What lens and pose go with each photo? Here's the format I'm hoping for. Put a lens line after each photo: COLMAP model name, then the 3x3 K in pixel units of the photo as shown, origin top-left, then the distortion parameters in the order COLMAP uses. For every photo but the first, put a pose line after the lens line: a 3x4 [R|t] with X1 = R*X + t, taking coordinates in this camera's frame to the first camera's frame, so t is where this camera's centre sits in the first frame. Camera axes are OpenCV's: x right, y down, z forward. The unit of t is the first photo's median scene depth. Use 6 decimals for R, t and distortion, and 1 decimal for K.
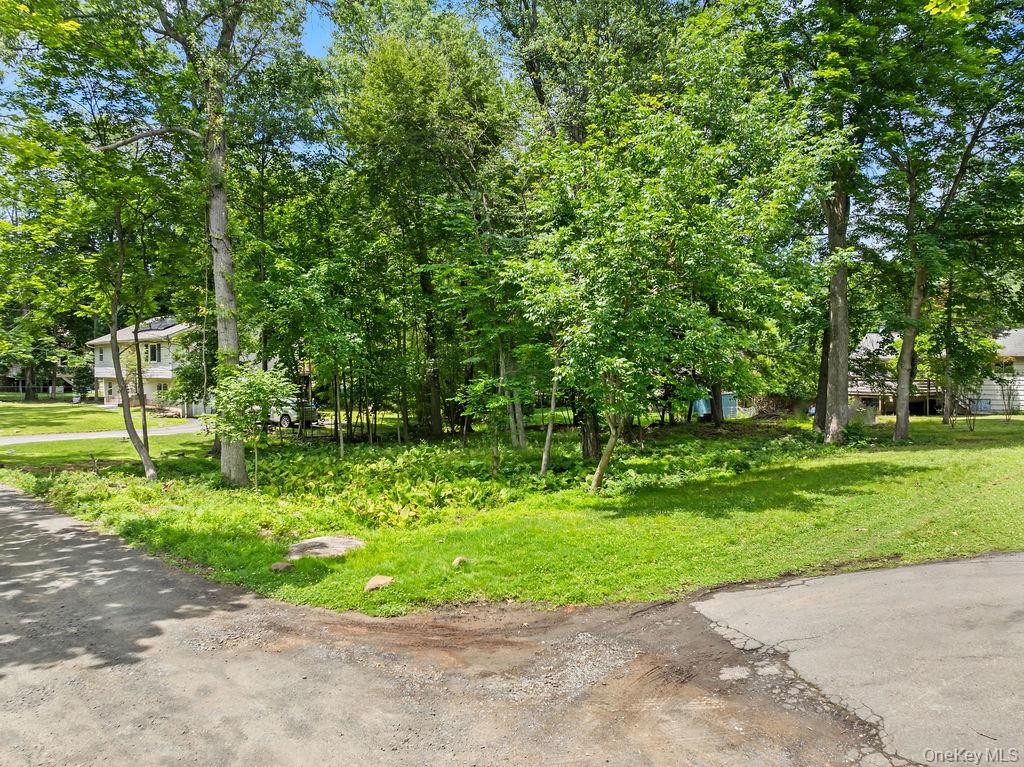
lens RADIAL K [[728.3, 0, 510.4], [0, 728.3, 377.9], [0, 0, 1]] dist [-0.056773, 0.024681]
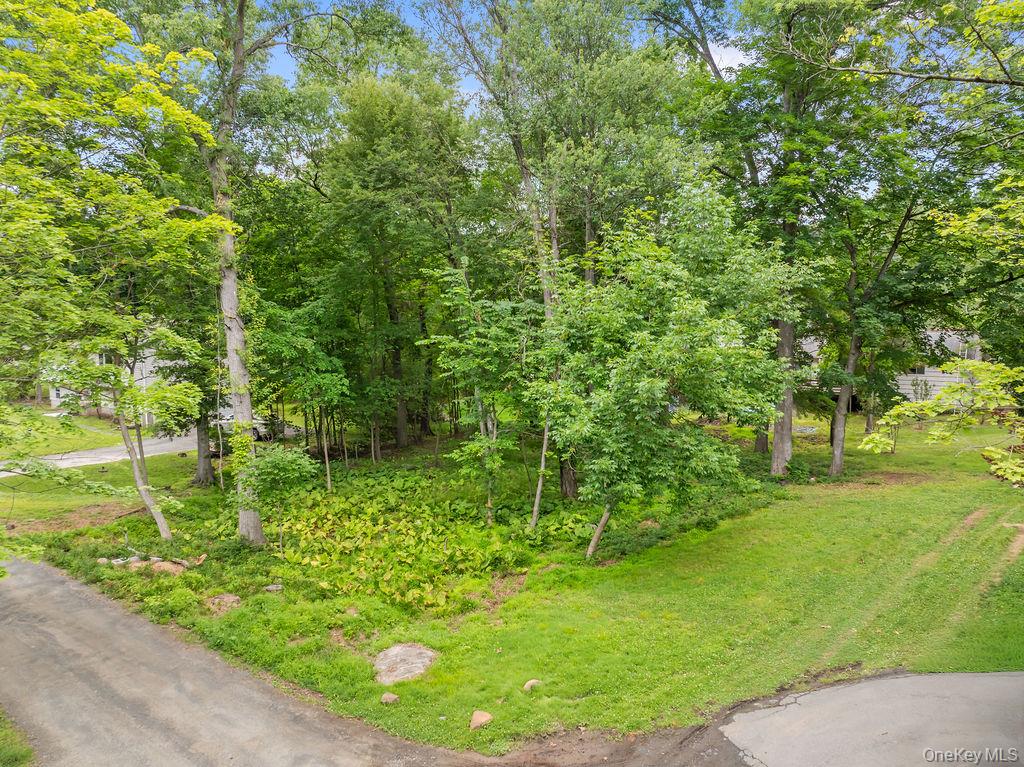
lens RADIAL K [[728.3, 0, 514.5], [0, 728.3, 389.2], [0, 0, 1]] dist [-0.056773, 0.024681]
pose [[0.994588, -0.011489, 0.103263, -0.228026], [0.003892, 0.997290, 0.073472, -0.364412], [-0.103827, -0.072673, 0.991937, -0.216912]]
